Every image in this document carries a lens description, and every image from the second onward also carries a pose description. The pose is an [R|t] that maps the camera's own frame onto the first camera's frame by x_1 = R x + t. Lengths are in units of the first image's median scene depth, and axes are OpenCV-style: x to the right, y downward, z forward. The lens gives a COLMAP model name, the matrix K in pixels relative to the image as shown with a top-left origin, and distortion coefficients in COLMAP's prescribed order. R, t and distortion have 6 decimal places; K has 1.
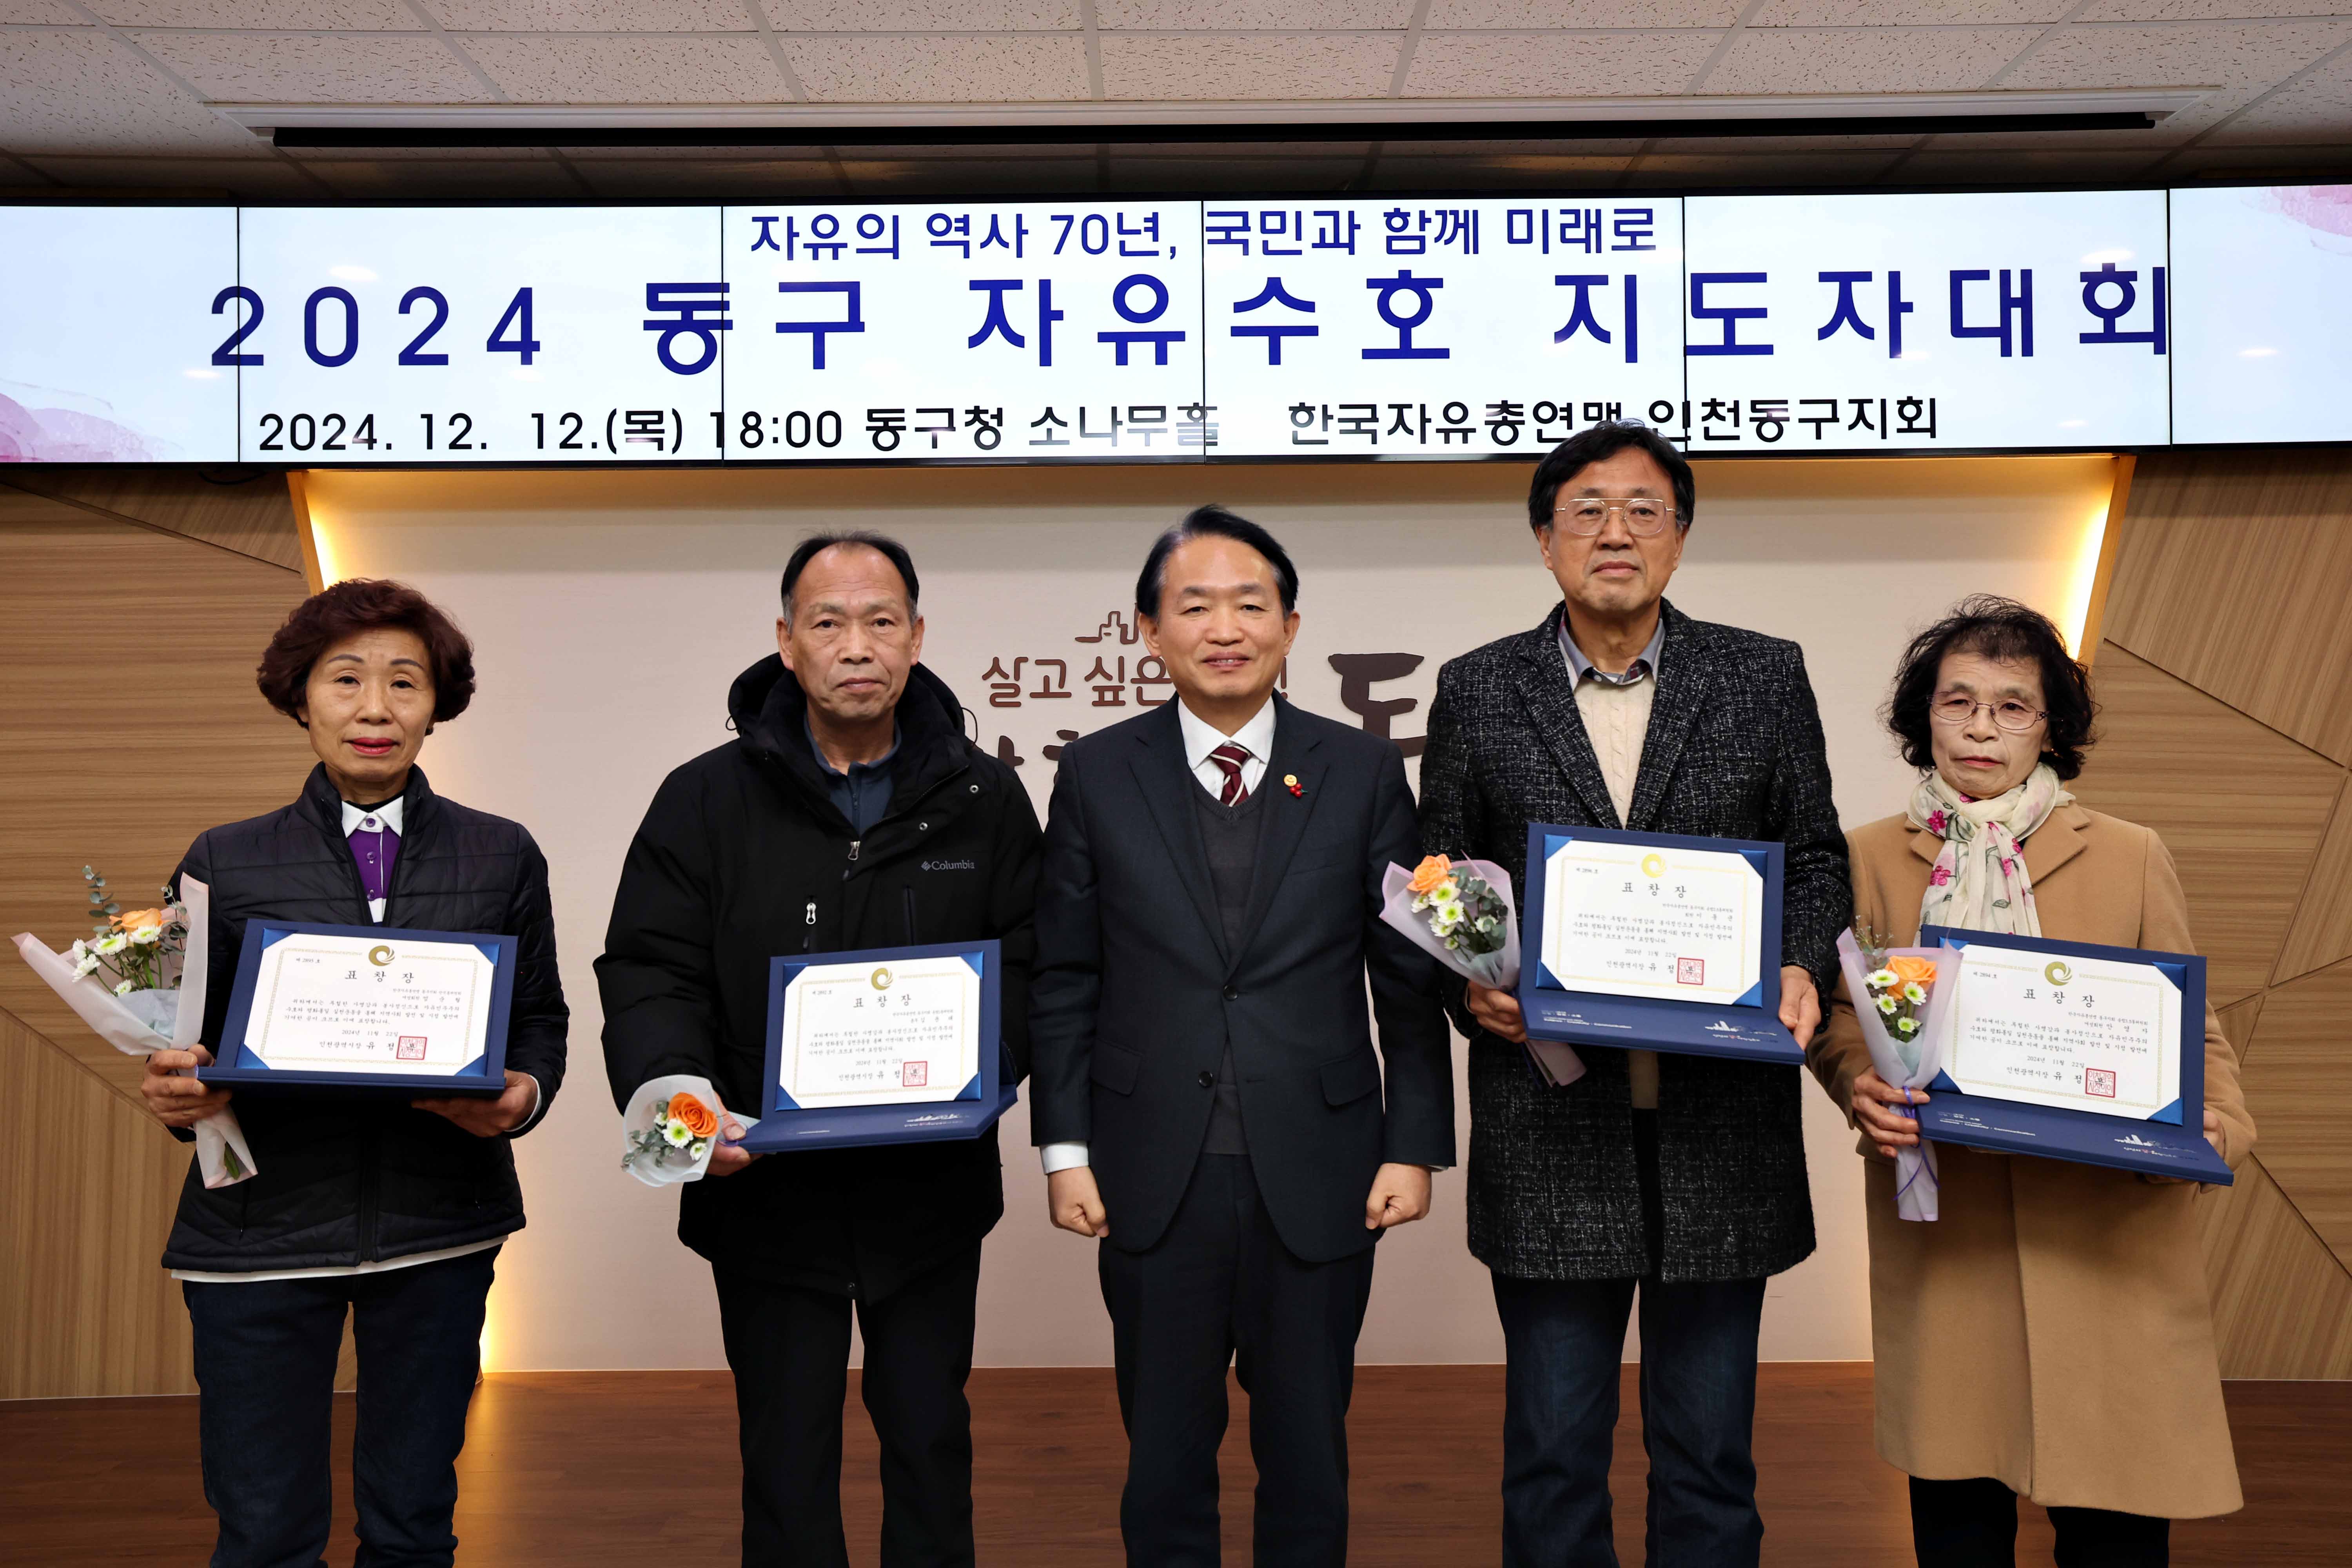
lens RADIAL K [[1672.6, 0, 1168.3], [0, 1672.6, 731.8], [0, 0, 1]] dist [-0.011995, 0.044147]
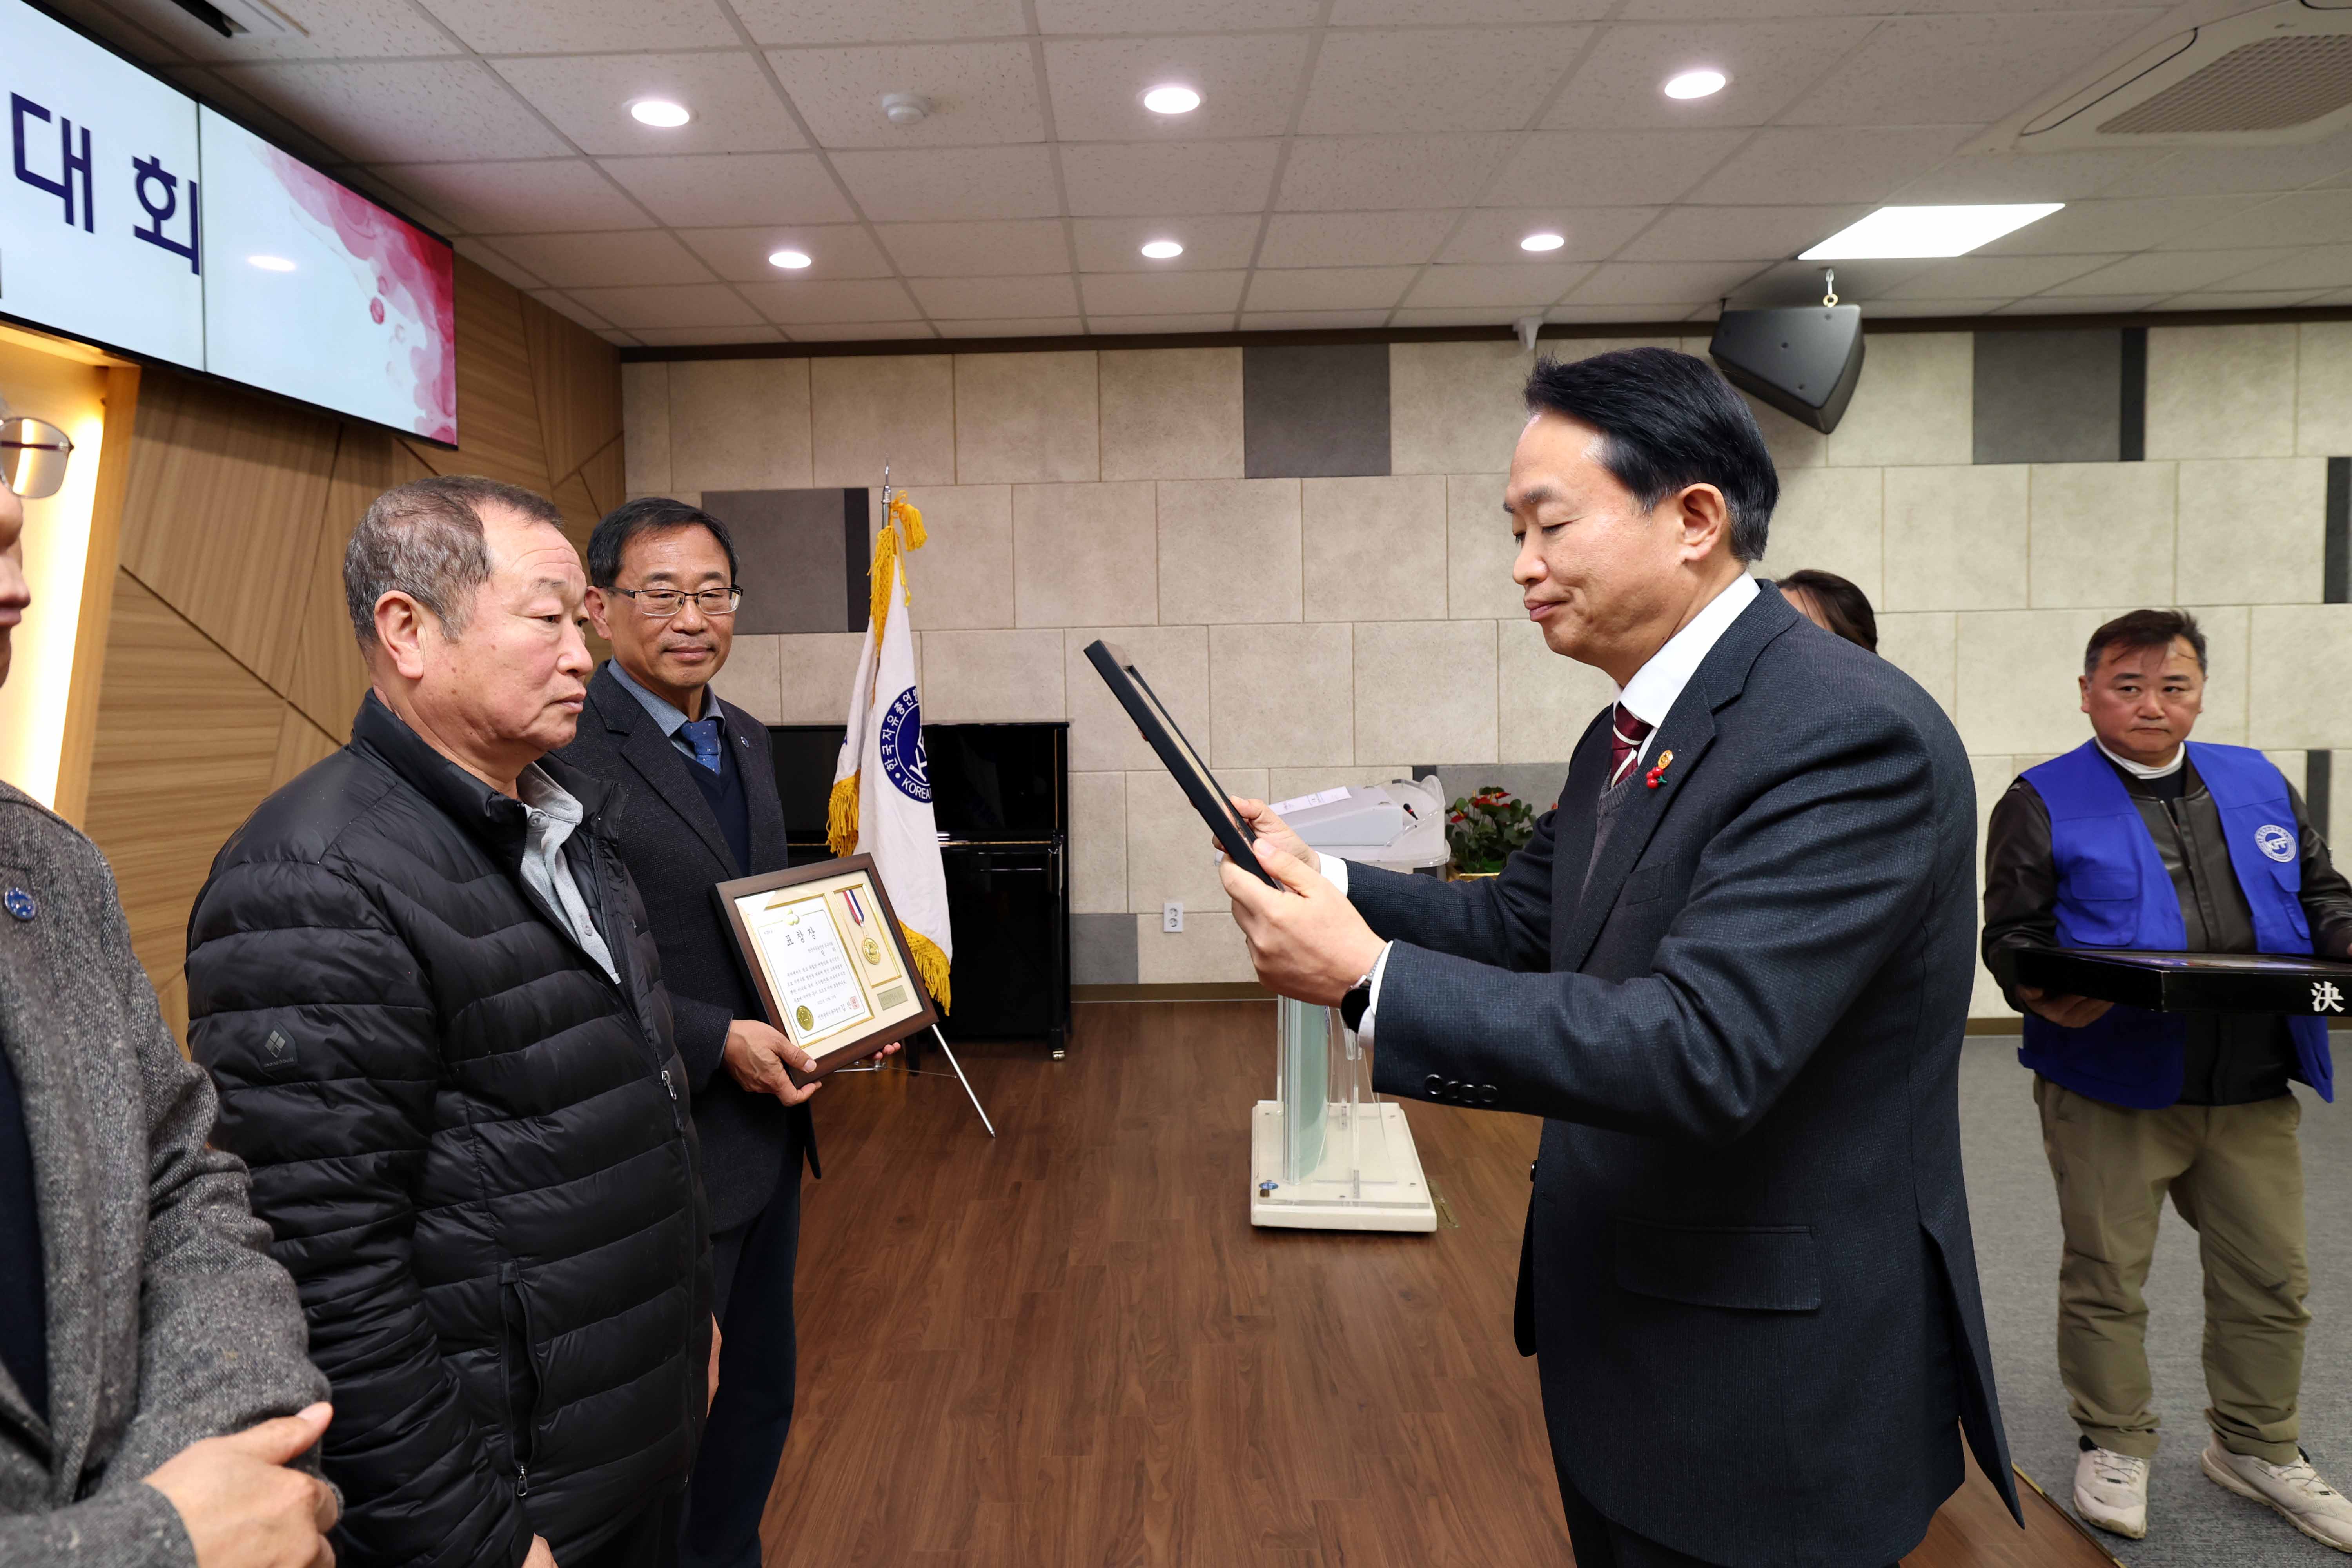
lens RADIAL K [[1366.9, 0, 1101.7], [0, 1366.9, 732.4], [0, 0, 1]] dist [-0.037250, 0.028015]
pose [[0.038219, -0.047709, 0.998130, -0.174309], [-0.018304, 0.998659, 0.048435, -0.009670], [-0.999102, -0.020121, 0.037295, 0.446959]]
